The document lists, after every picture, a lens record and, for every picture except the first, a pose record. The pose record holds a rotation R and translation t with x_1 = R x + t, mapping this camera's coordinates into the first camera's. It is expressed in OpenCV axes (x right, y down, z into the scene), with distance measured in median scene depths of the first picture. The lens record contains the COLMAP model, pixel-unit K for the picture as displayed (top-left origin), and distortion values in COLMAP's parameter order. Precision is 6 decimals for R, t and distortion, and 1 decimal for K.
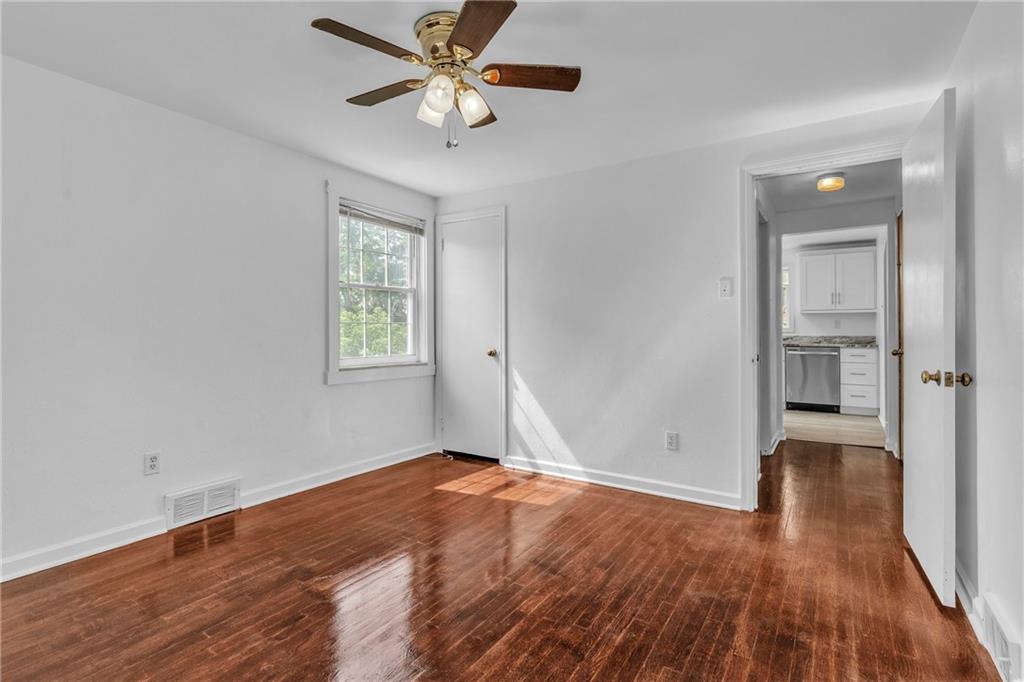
lens RADIAL K [[490.2, 0, 505.9], [0, 490.2, 335.0], [0, 0, 1]] dist [-0.002630, 0.001431]
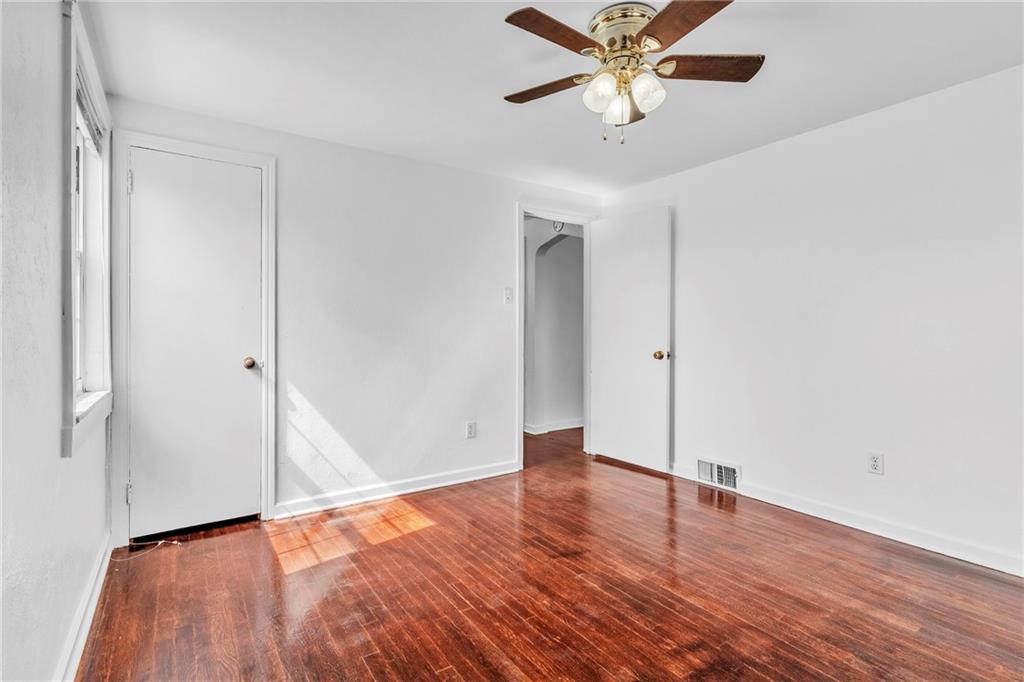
lens RADIAL K [[490.2, 0, 505.3], [0, 490.2, 334.2], [0, 0, 1]] dist [-0.002630, 0.001431]
pose [[0.387932, -0.014100, 0.921580, -0.568393], [0.011753, 0.999877, 0.010350, -0.010435], [-0.921613, 0.006816, 0.388050, 0.425819]]
